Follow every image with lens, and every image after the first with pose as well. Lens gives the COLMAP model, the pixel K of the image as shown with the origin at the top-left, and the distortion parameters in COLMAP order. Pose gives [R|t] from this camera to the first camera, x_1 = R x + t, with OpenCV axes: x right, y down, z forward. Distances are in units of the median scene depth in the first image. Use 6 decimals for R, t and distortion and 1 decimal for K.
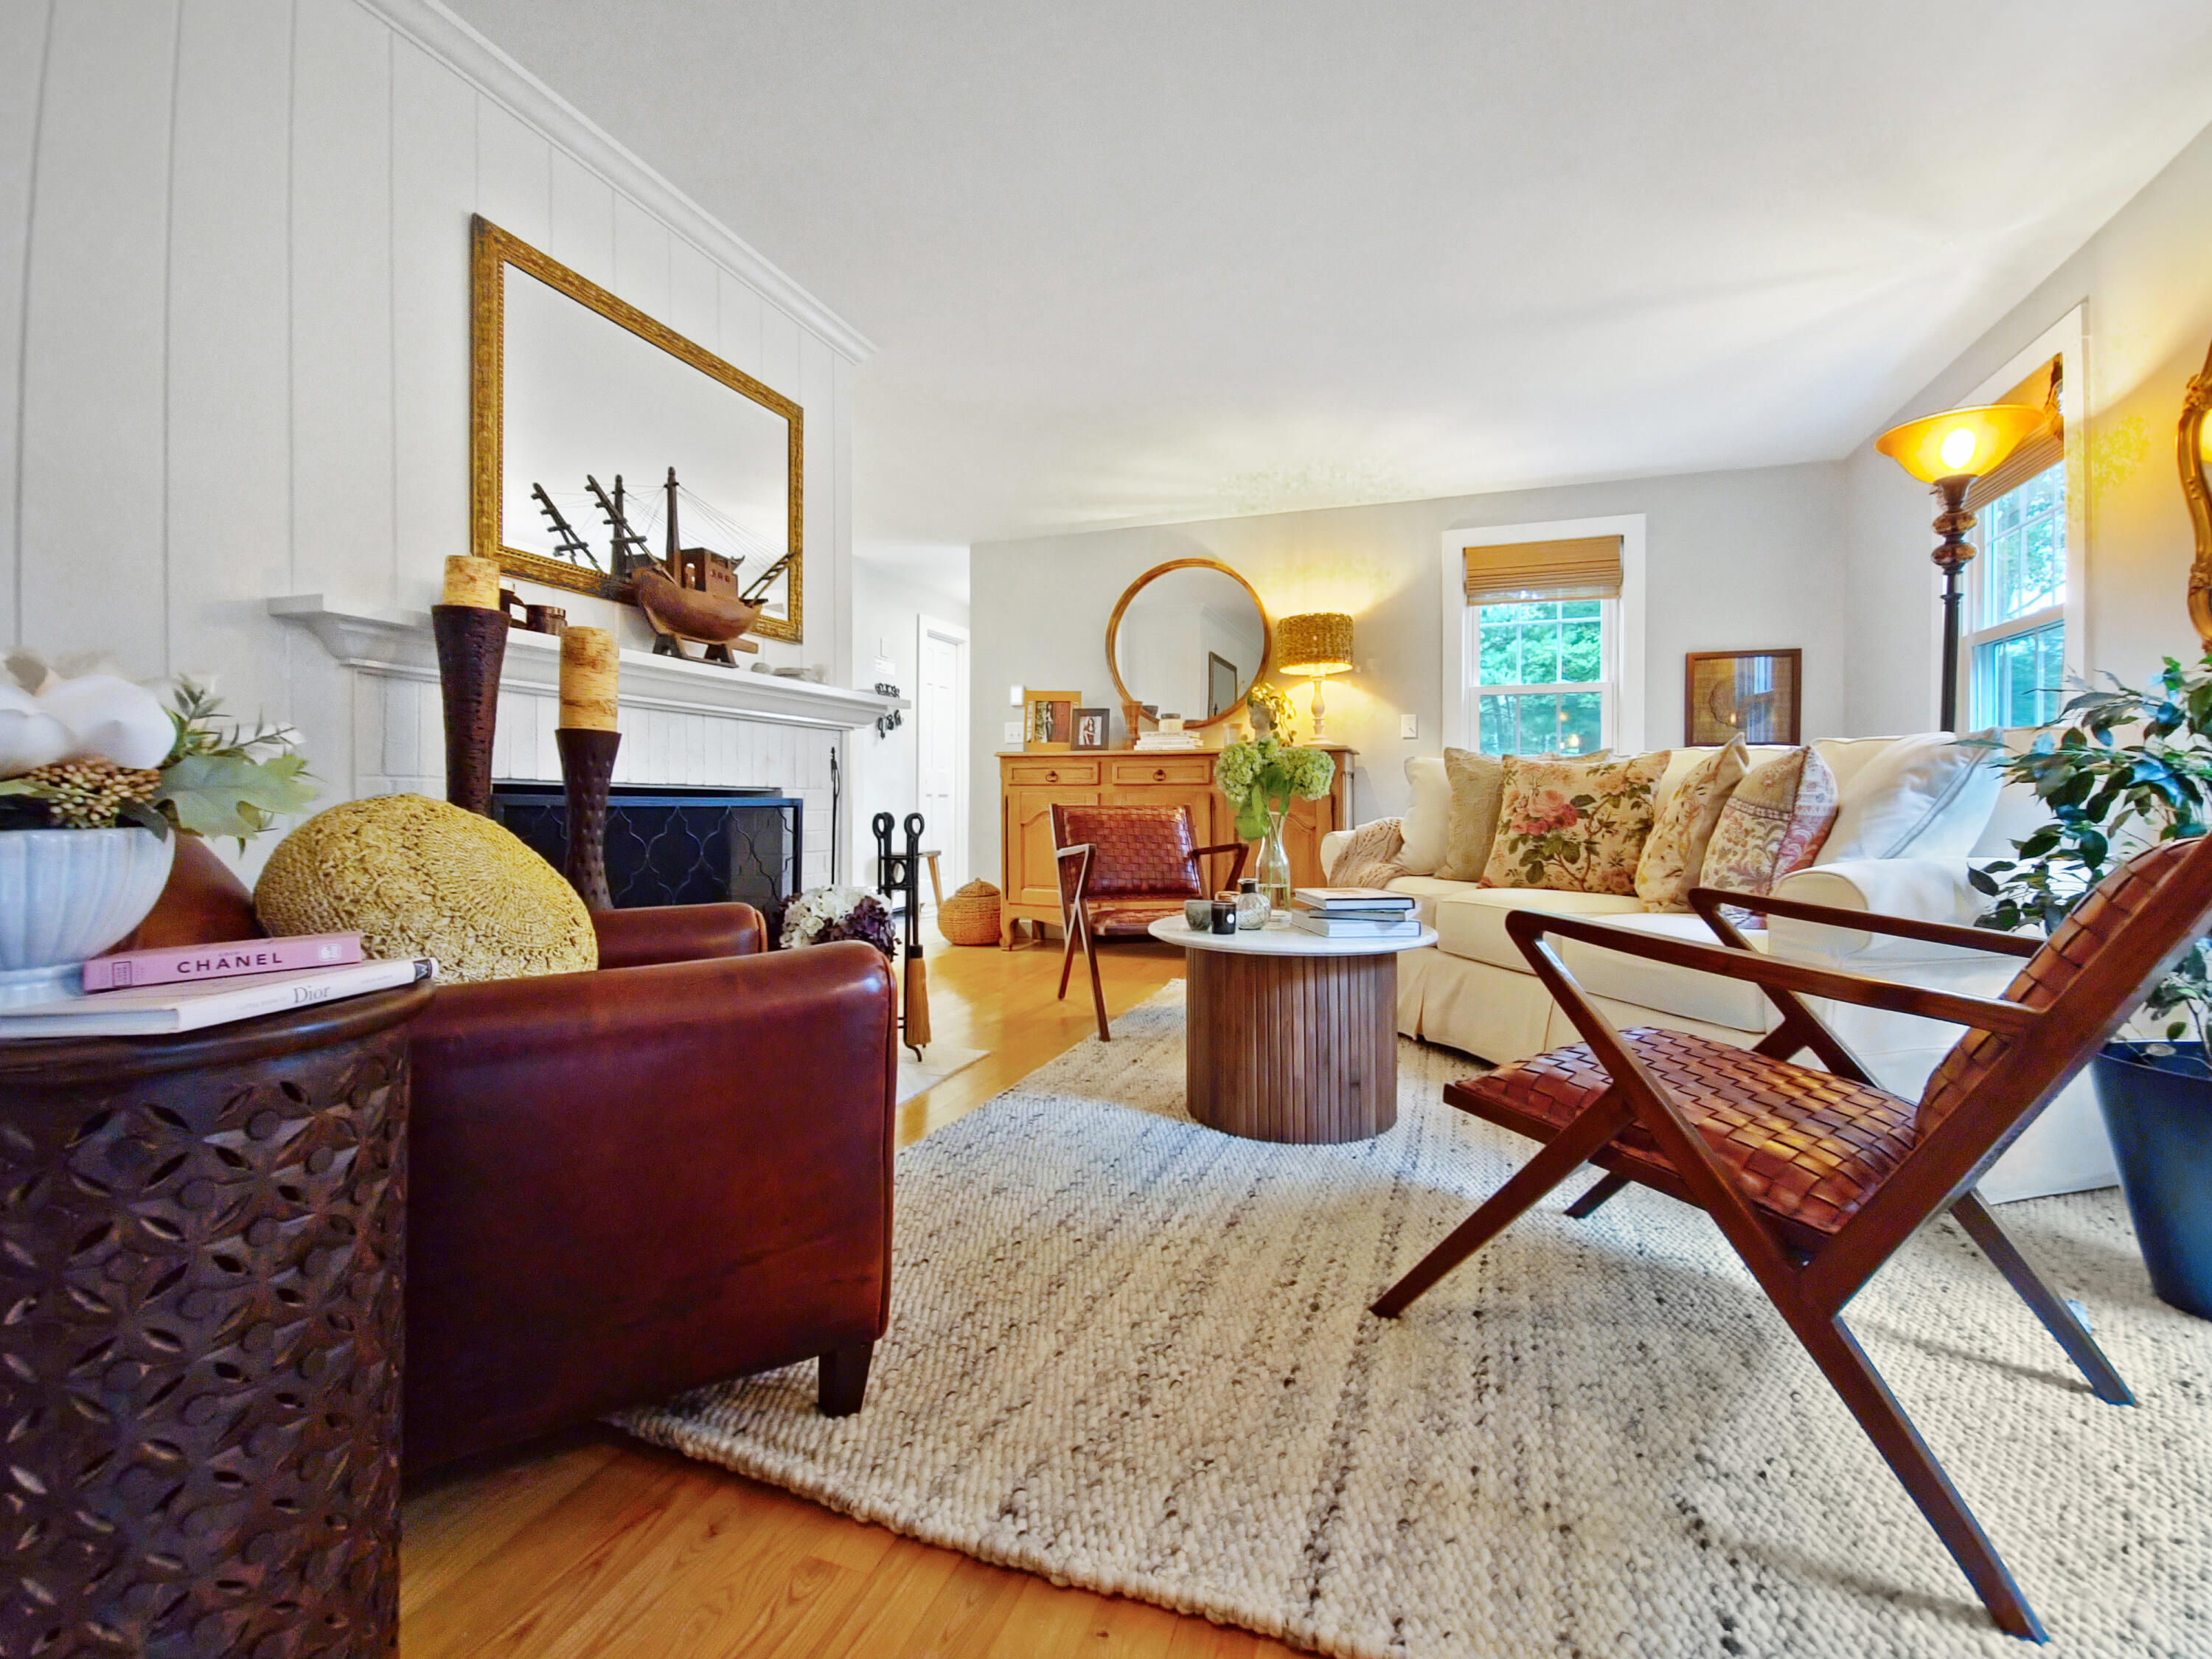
lens RADIAL K [[986.7, 0, 1107.0], [0, 986.7, 812.2], [0, 0, 1]] dist [0.011059, 0.000572]
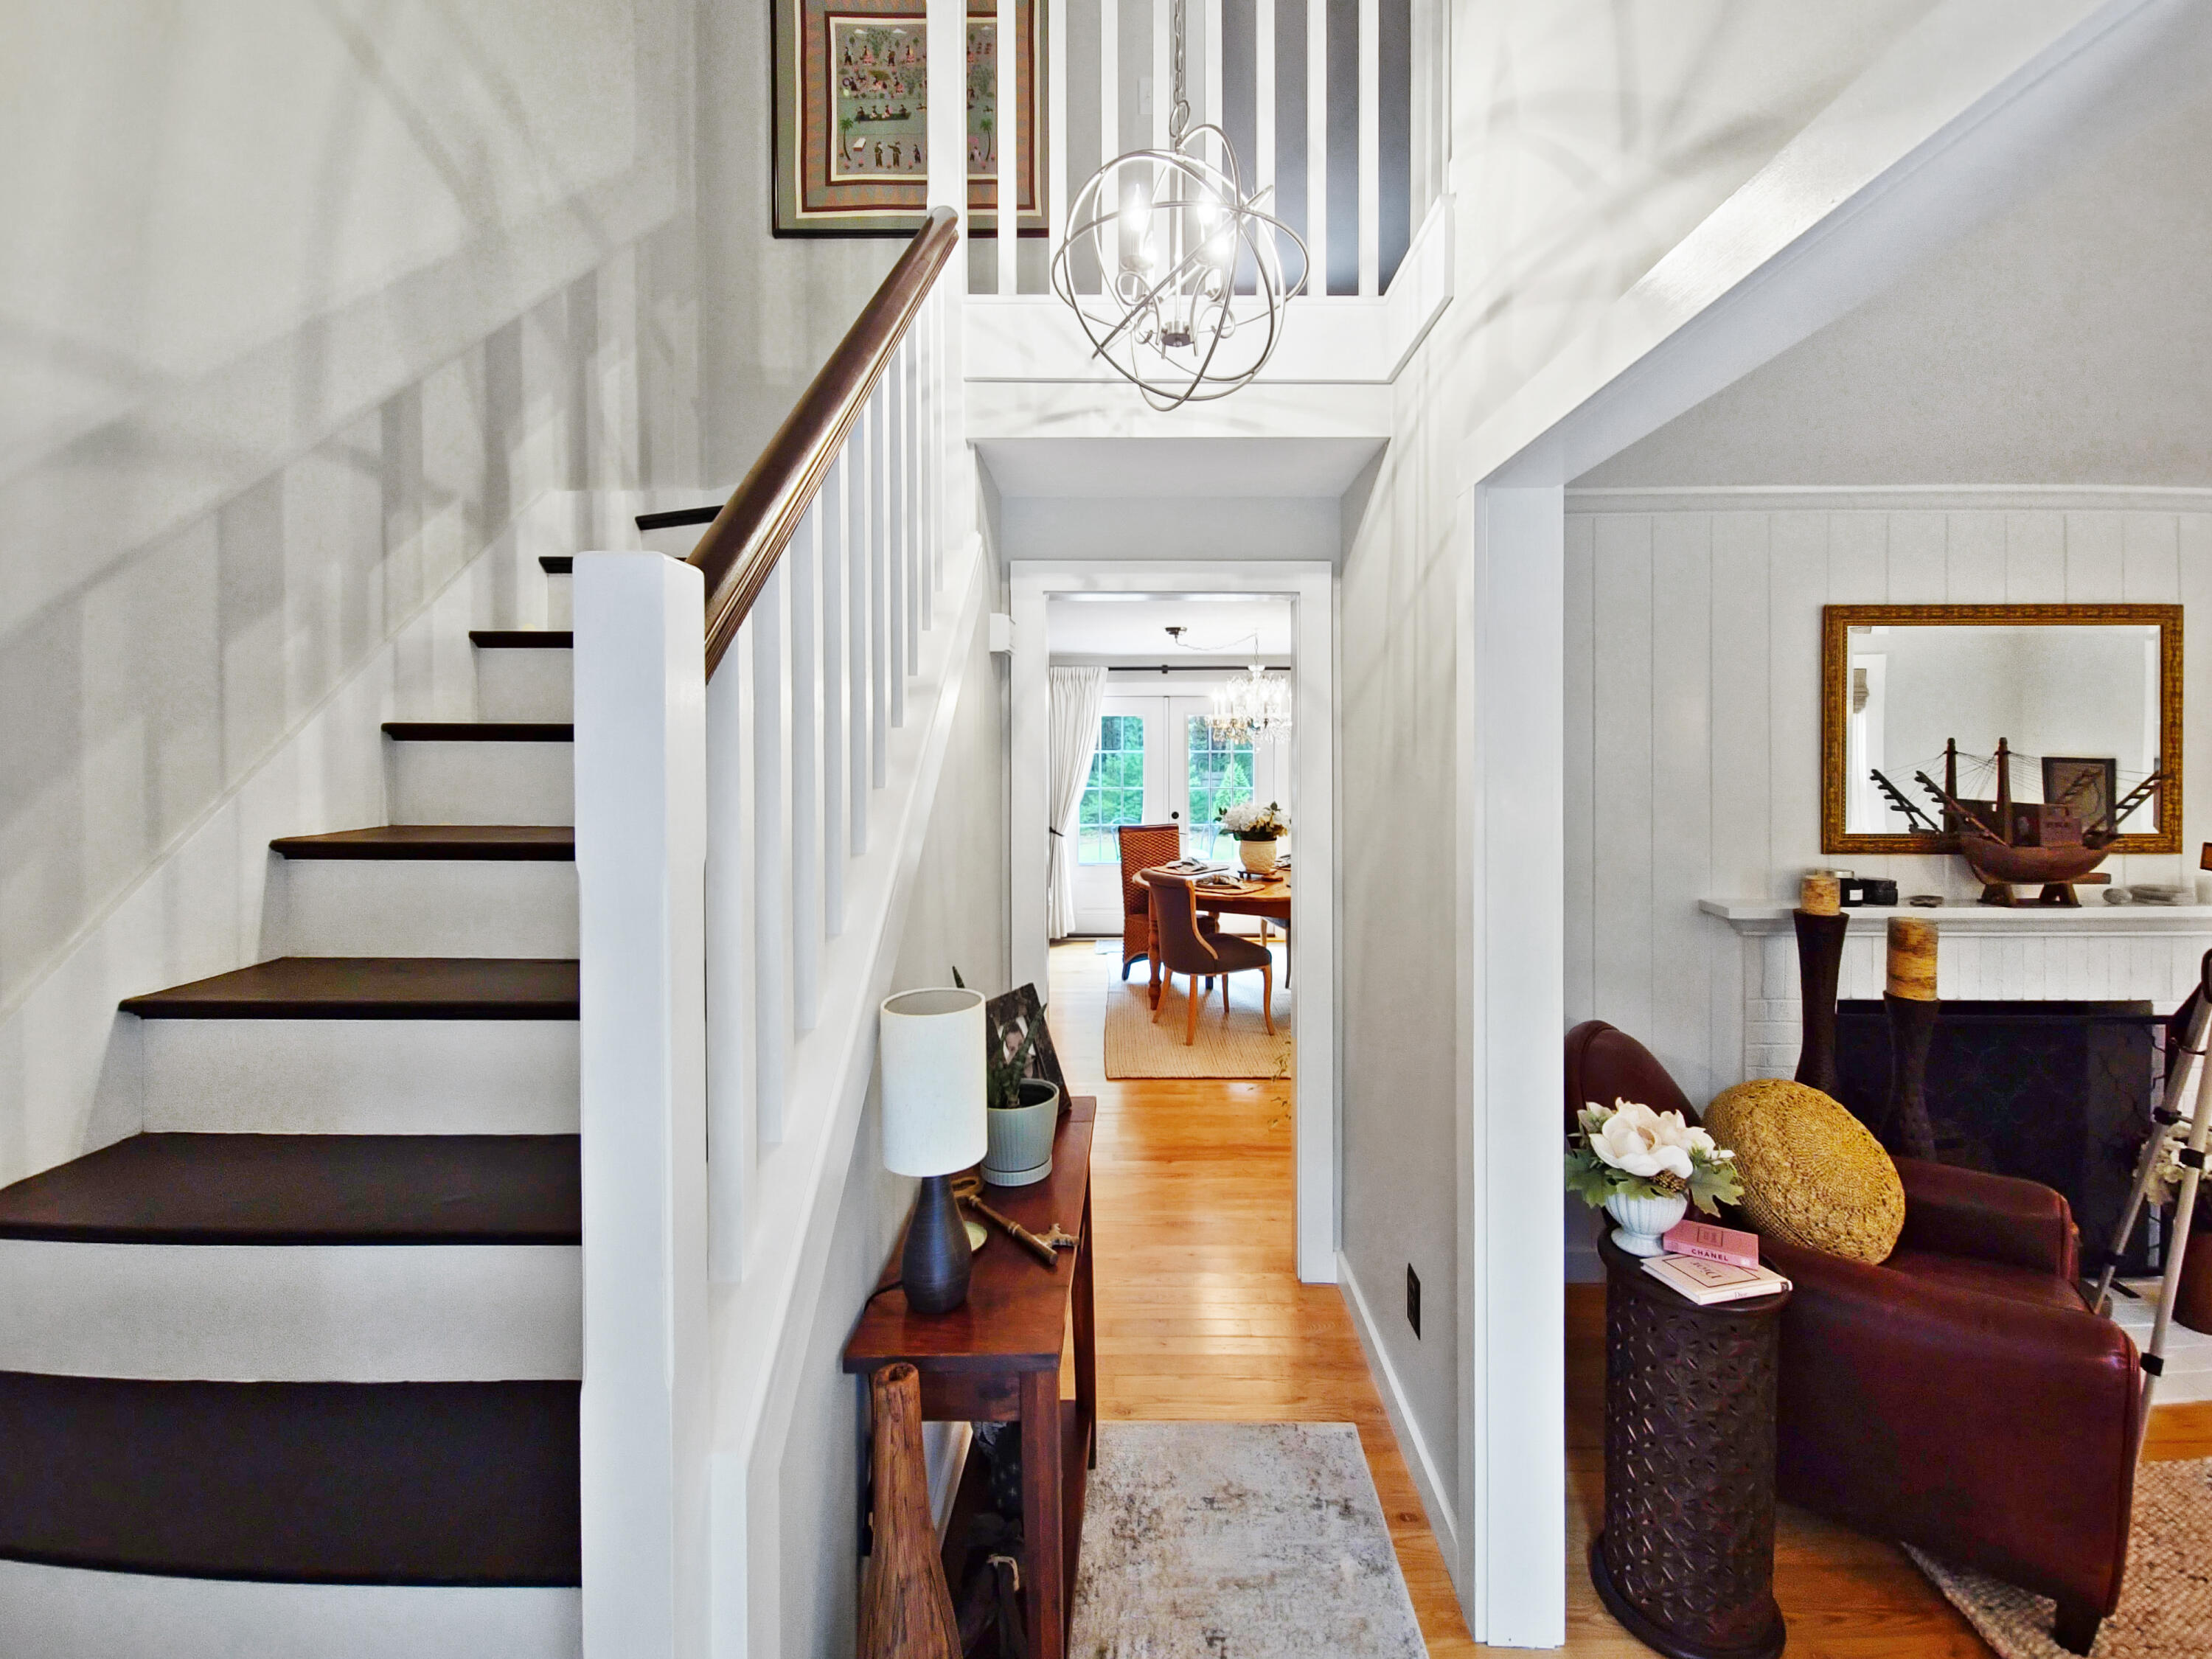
lens RADIAL K [[939.3, 0, 1113.9], [0, 939.3, 749.4], [0, 0, 1]] dist [0.011650, -0.008928]
pose [[0.338940, -0.003313, -0.940802, 0.280293], [-0.008218, 0.999945, -0.006481, -0.359265], [0.940772, 0.009928, 0.338894, -0.404572]]
